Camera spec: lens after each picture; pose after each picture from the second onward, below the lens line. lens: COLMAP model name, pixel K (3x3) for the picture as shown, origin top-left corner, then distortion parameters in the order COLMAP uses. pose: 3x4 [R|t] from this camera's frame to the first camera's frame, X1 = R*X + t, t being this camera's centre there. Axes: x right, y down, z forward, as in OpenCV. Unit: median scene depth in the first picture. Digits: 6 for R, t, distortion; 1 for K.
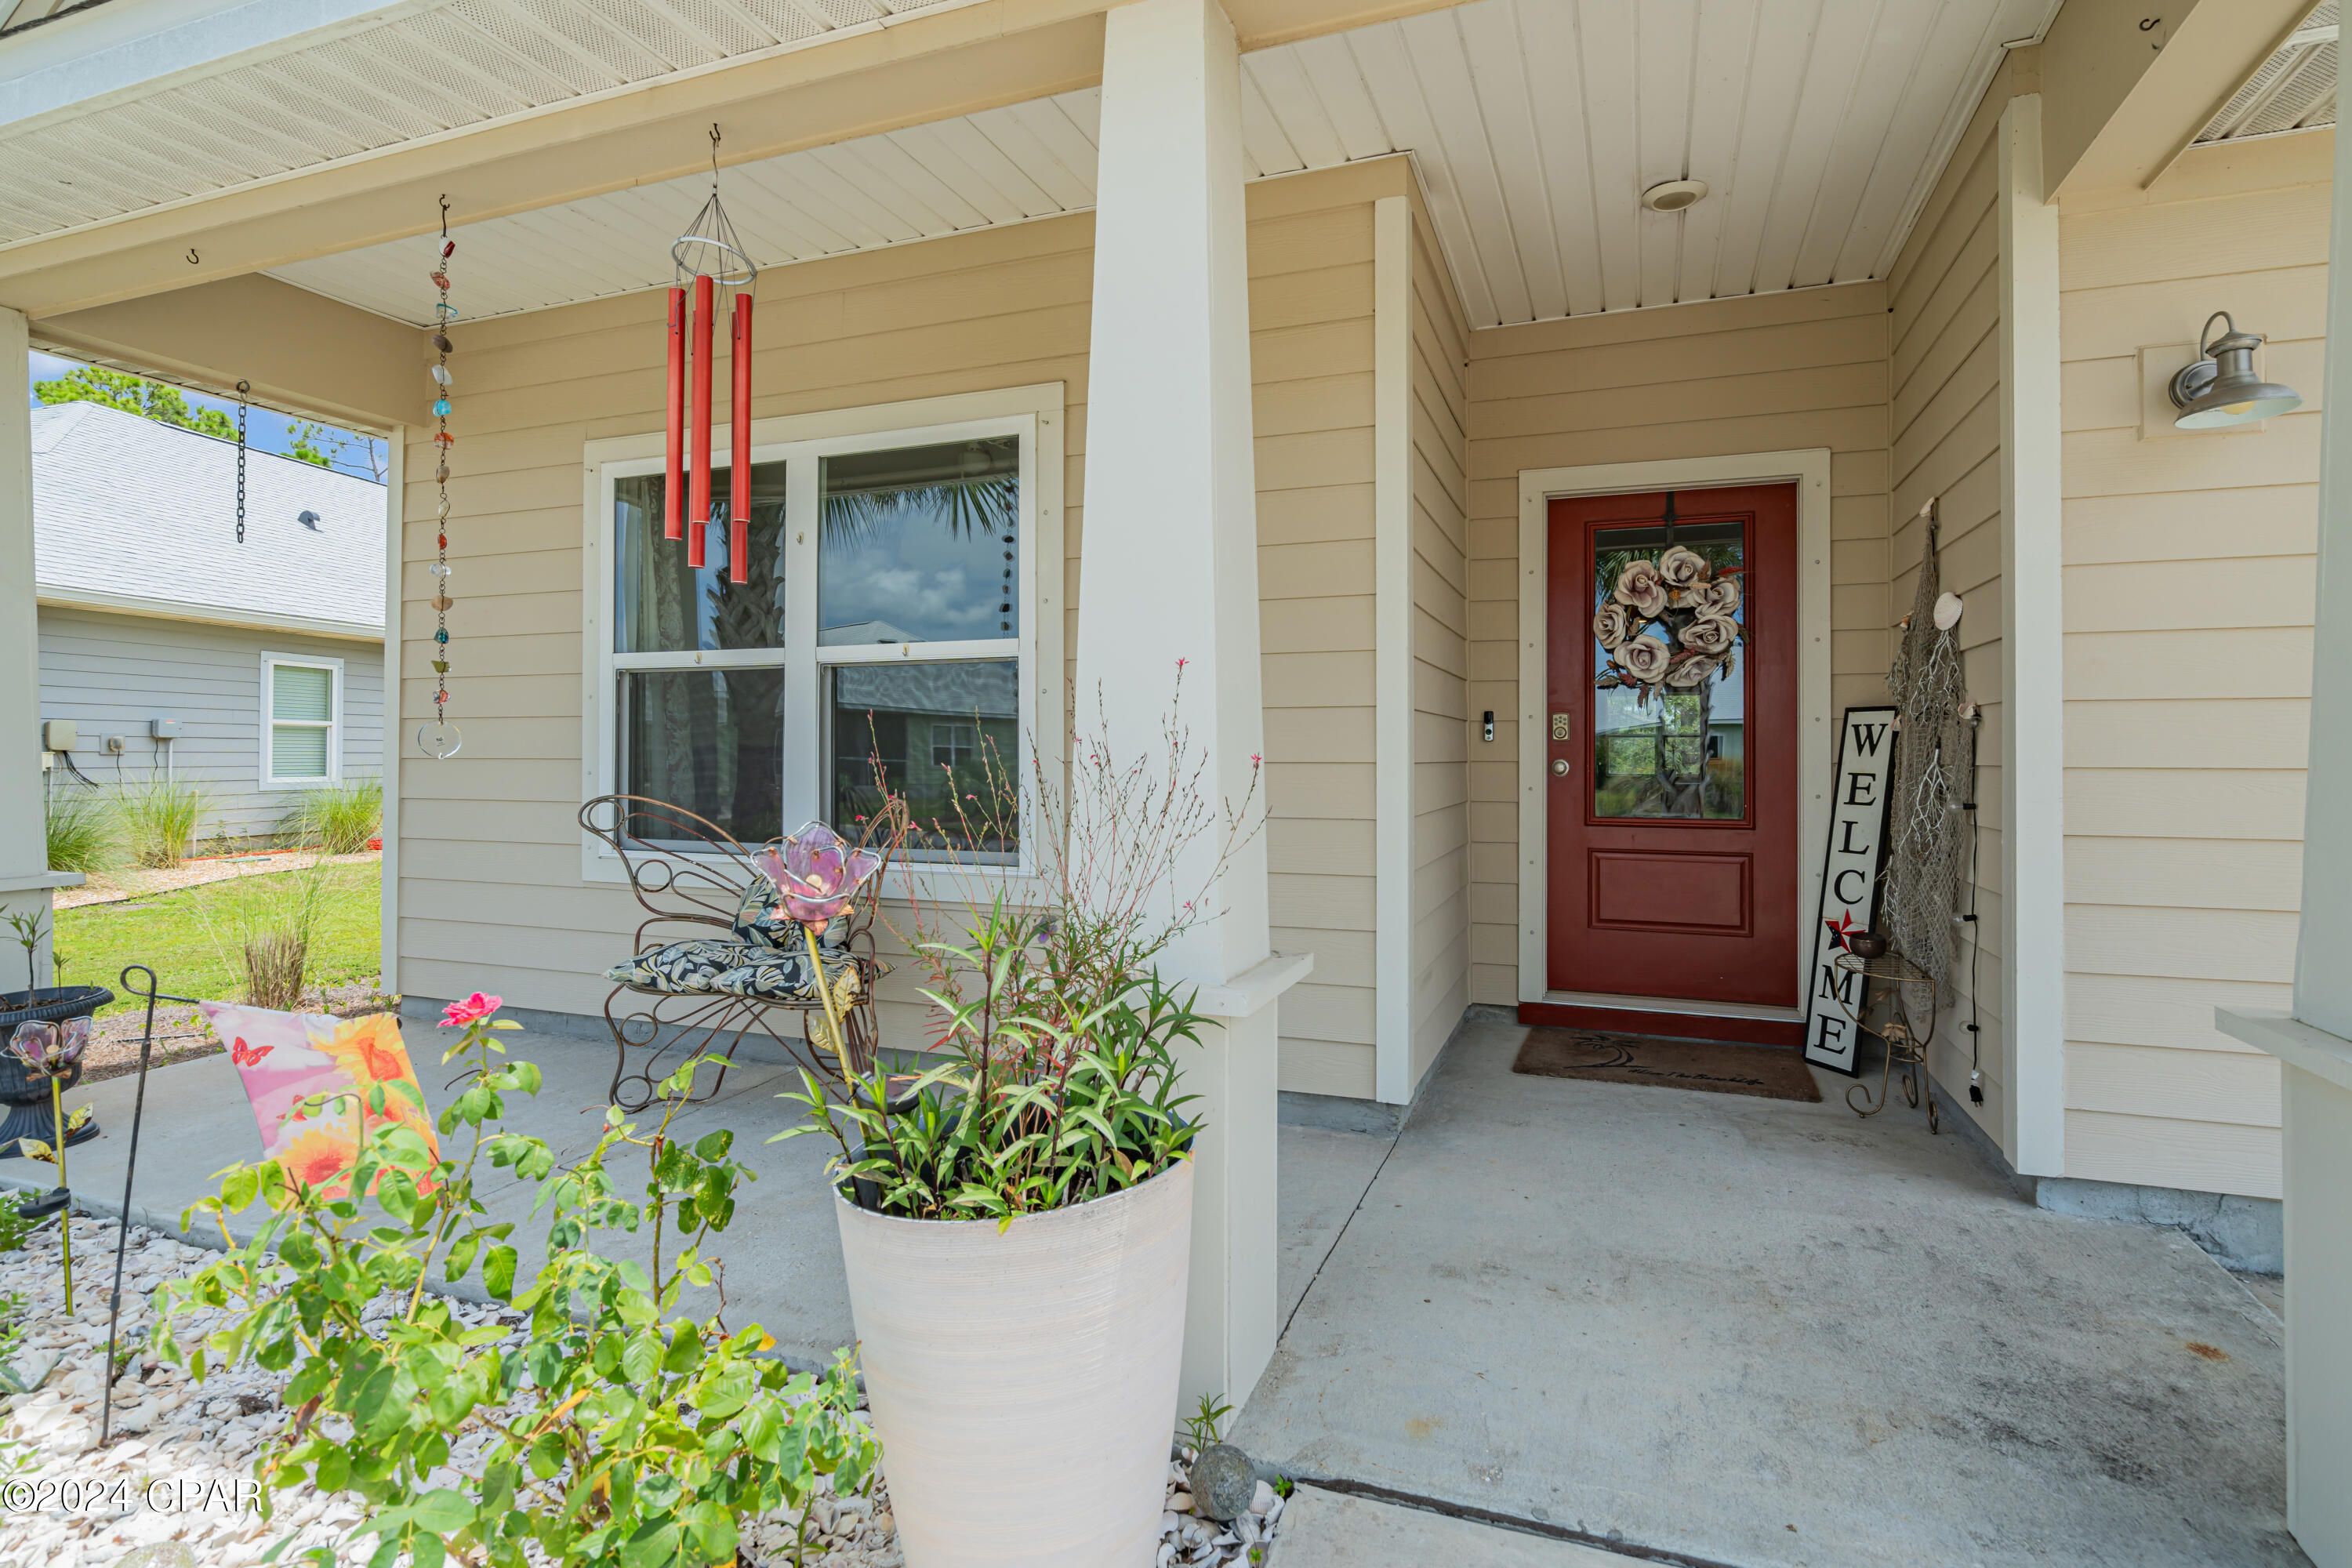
lens RADIAL K [[1144.2, 0, 1181.3], [0, 1144.2, 742.5], [0, 0, 1]] dist [-0.000674, 0.000528]
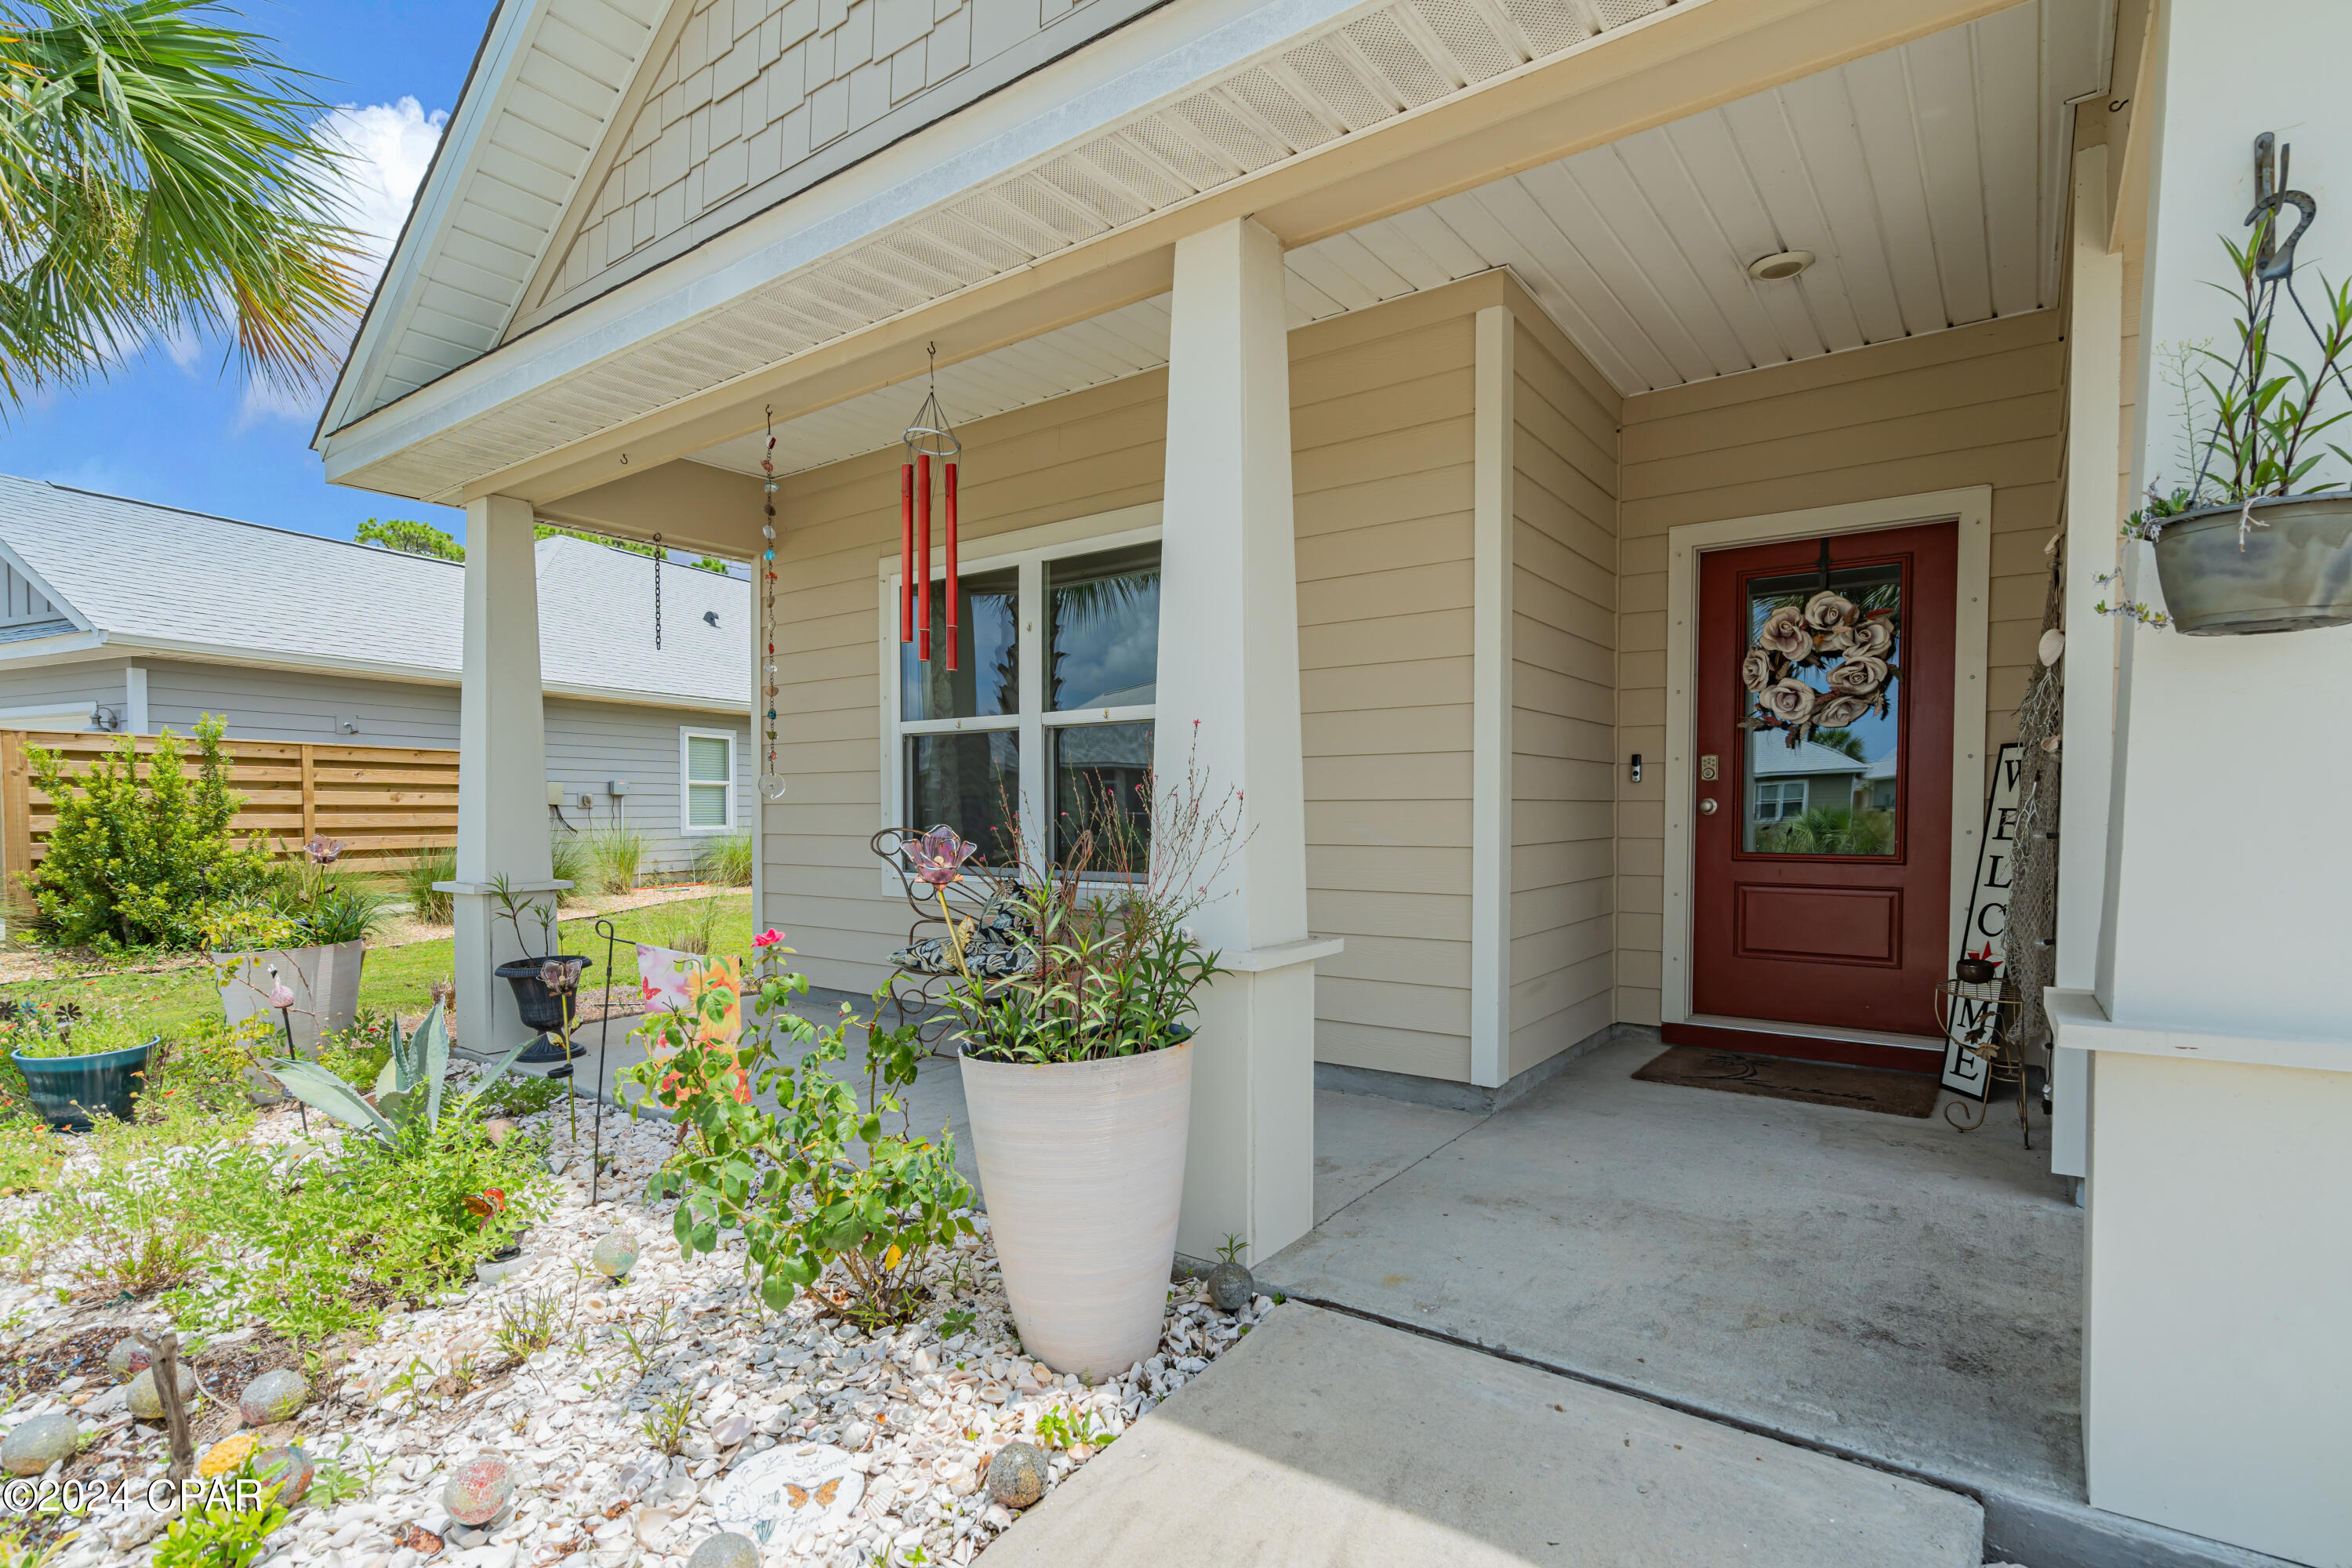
lens RADIAL K [[1135.6, 0, 1174.4], [0, 1135.6, 833.9], [0, 0, 1]] dist [-0.002051, 0.000450]
pose [[0.963160, 0.000379, -0.268928, 0.181892], [0.008370, 0.999472, 0.031386, 0.013942], [0.268798, -0.032481, 0.962649, -0.198856]]
